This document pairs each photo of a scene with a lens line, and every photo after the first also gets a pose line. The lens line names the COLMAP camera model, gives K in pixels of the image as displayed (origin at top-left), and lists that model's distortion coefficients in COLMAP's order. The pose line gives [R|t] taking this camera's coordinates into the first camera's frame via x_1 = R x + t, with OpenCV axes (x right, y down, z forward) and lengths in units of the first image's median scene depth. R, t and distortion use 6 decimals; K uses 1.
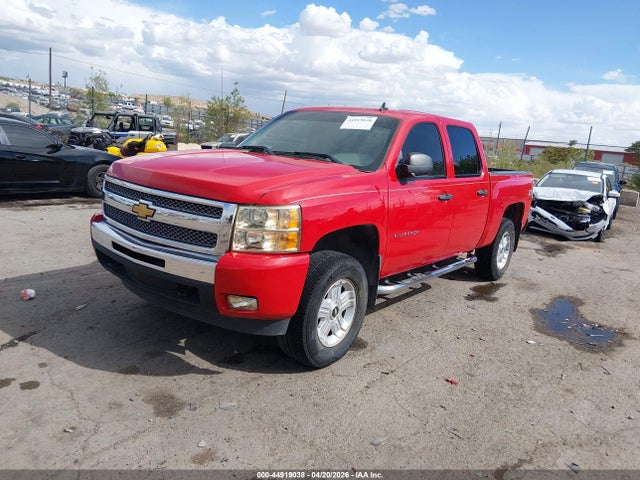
lens RADIAL K [[499.0, 0, 320.0], [0, 499.0, 240.0], [0, 0, 1]] dist [0.004875, -0.036963]
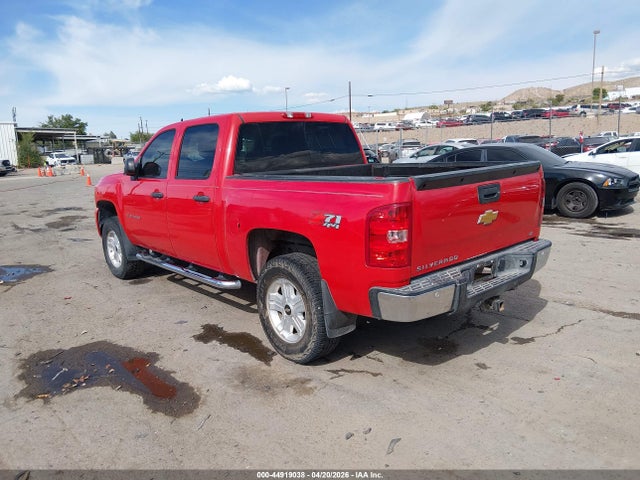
lens RADIAL K [[499.0, 0, 320.0], [0, 499.0, 240.0], [0, 0, 1]] dist [0.004875, -0.036963]
pose [[-0.197095, 0.118009, -0.973256, 1.034824], [-0.162653, 0.975035, 0.151164, -0.173741], [0.966798, 0.188097, -0.172980, 1.273695]]
